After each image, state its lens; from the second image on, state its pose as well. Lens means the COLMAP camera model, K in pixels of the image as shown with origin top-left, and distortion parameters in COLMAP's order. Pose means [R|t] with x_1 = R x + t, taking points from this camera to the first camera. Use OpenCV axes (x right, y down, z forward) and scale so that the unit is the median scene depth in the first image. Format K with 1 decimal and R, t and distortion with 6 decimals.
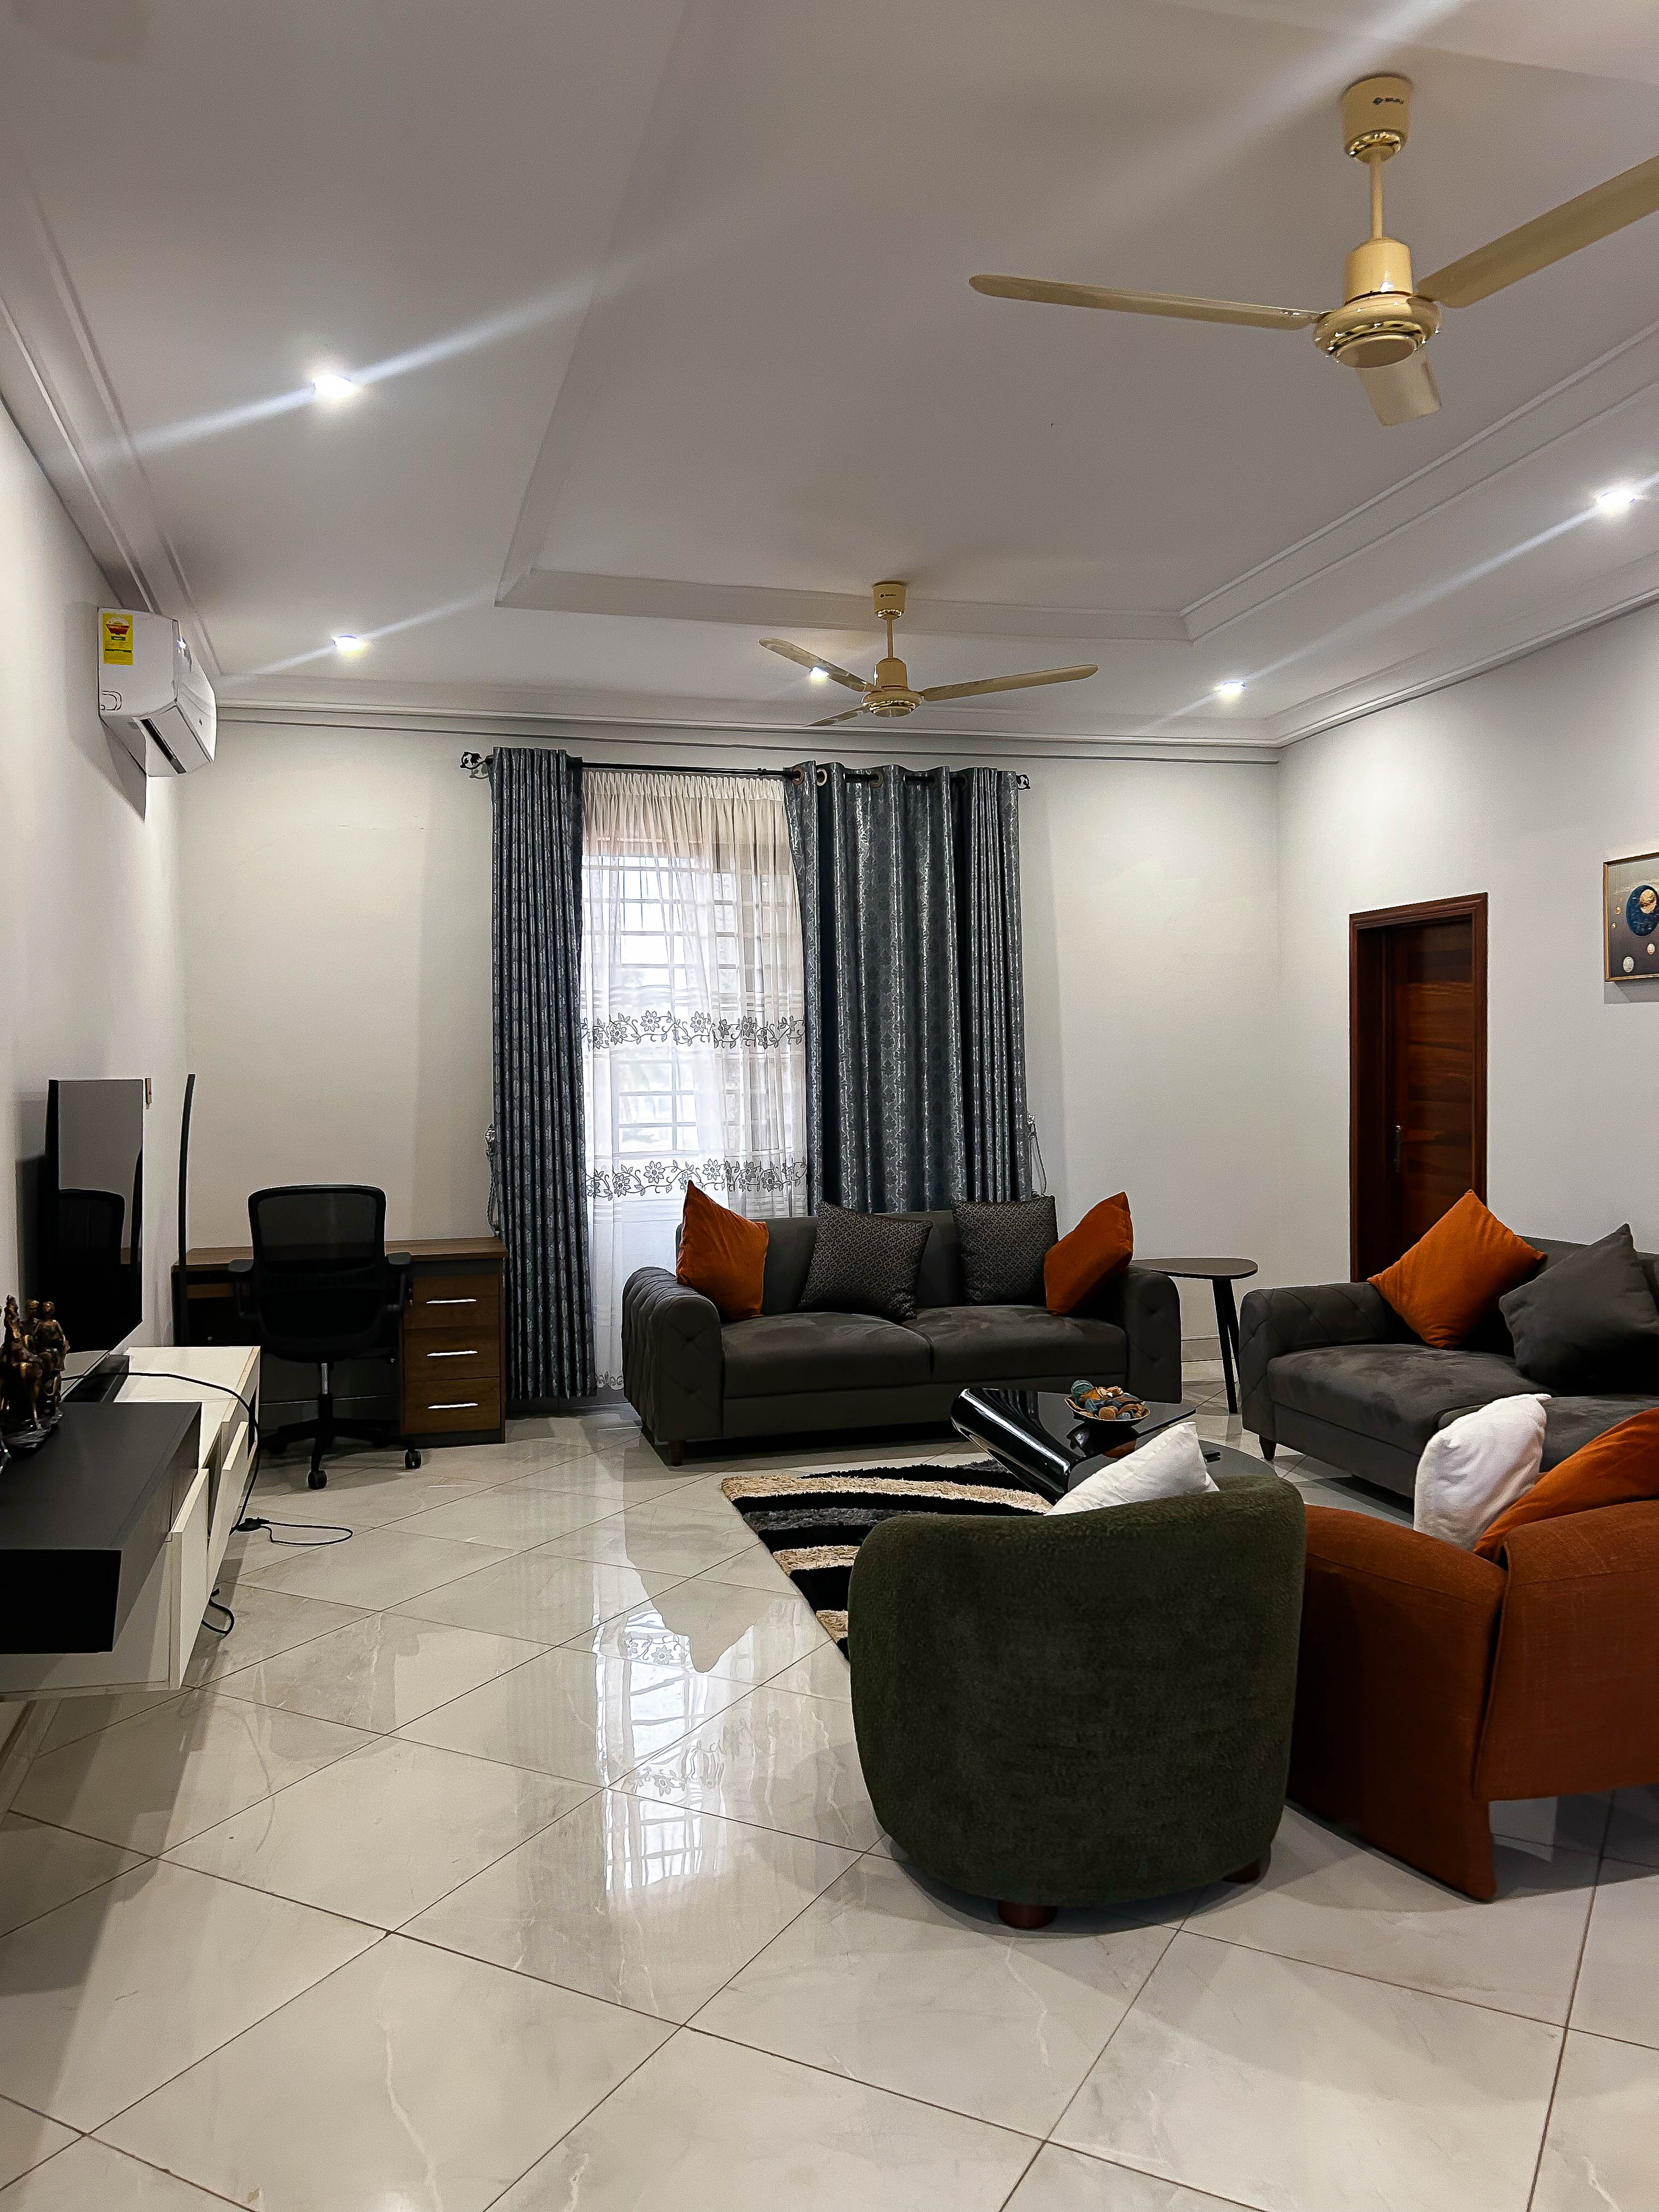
lens RADIAL K [[1604.2, 0, 844.1], [0, 1604.2, 1103.5], [0, 0, 1]] dist [0.116586, -0.267598]
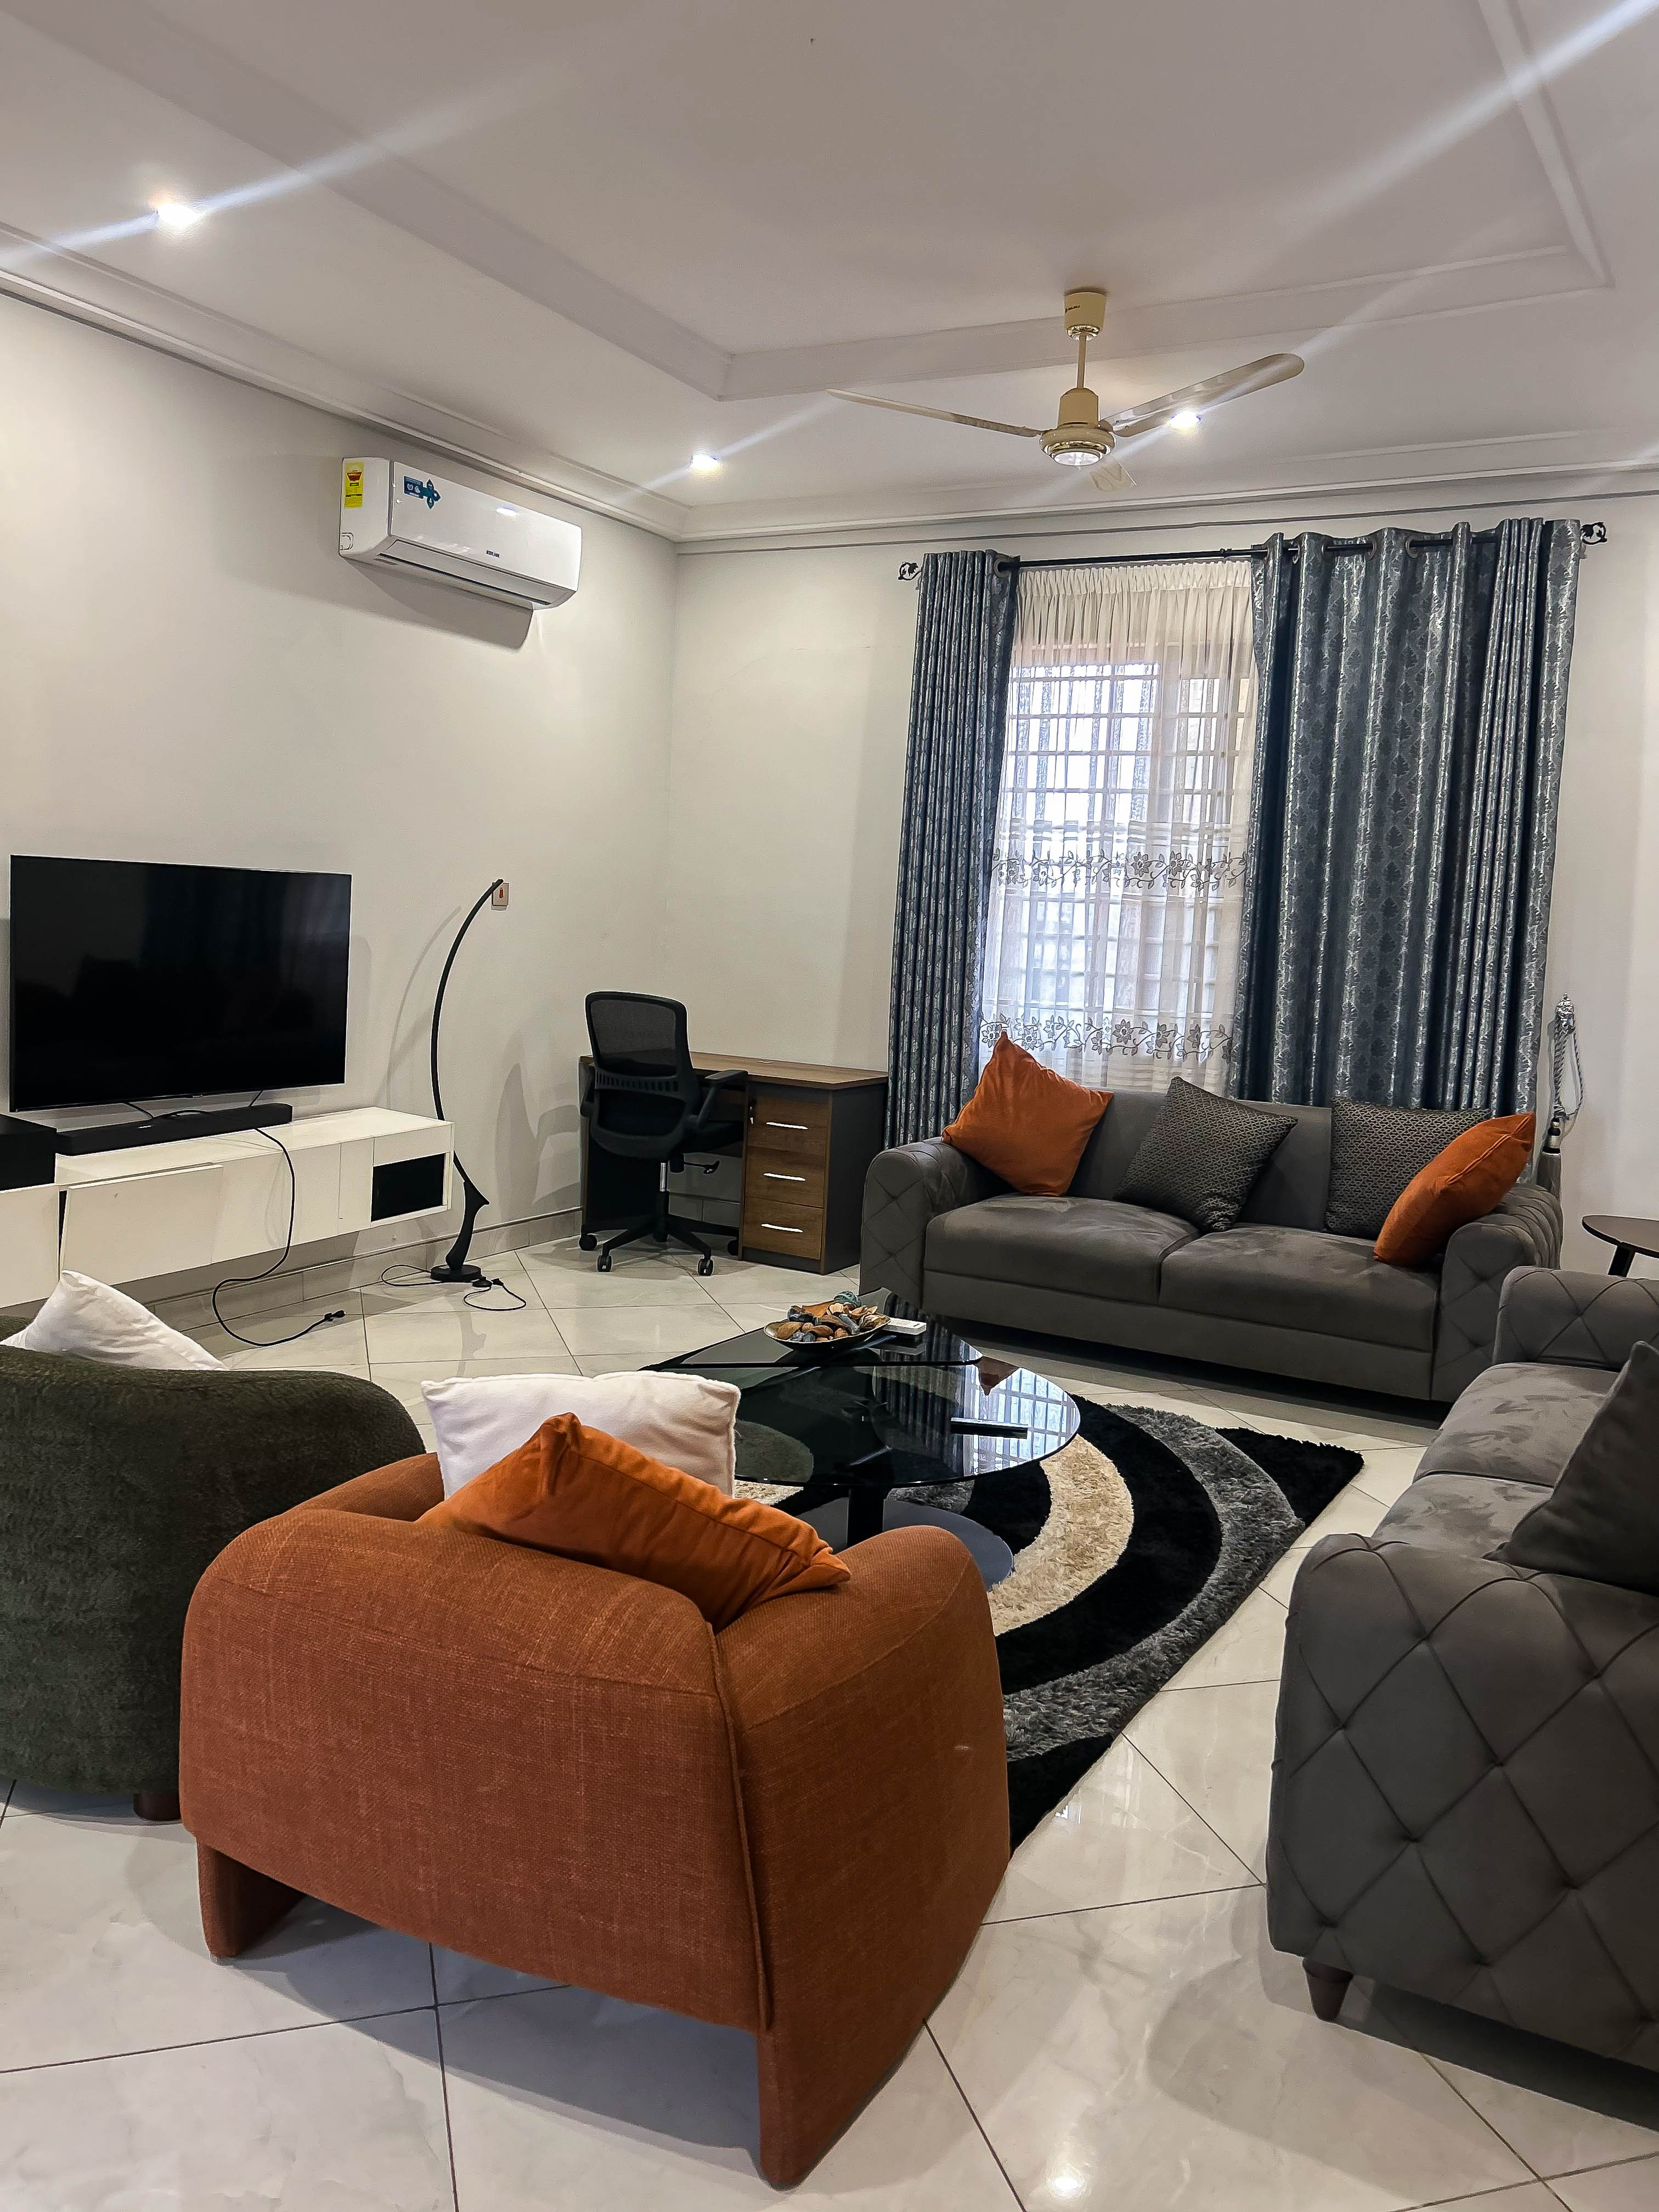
lens RADIAL K [[1702.4, 0, 838.9], [0, 1702.4, 1094.0], [0, 0, 1]] dist [-0.003215, 0.010657]
pose [[0.713051, 0.123119, -0.690217, 0.456035], [-0.077702, 0.992273, 0.096727, -0.001104], [0.696793, -0.015340, 0.717108, 0.246603]]
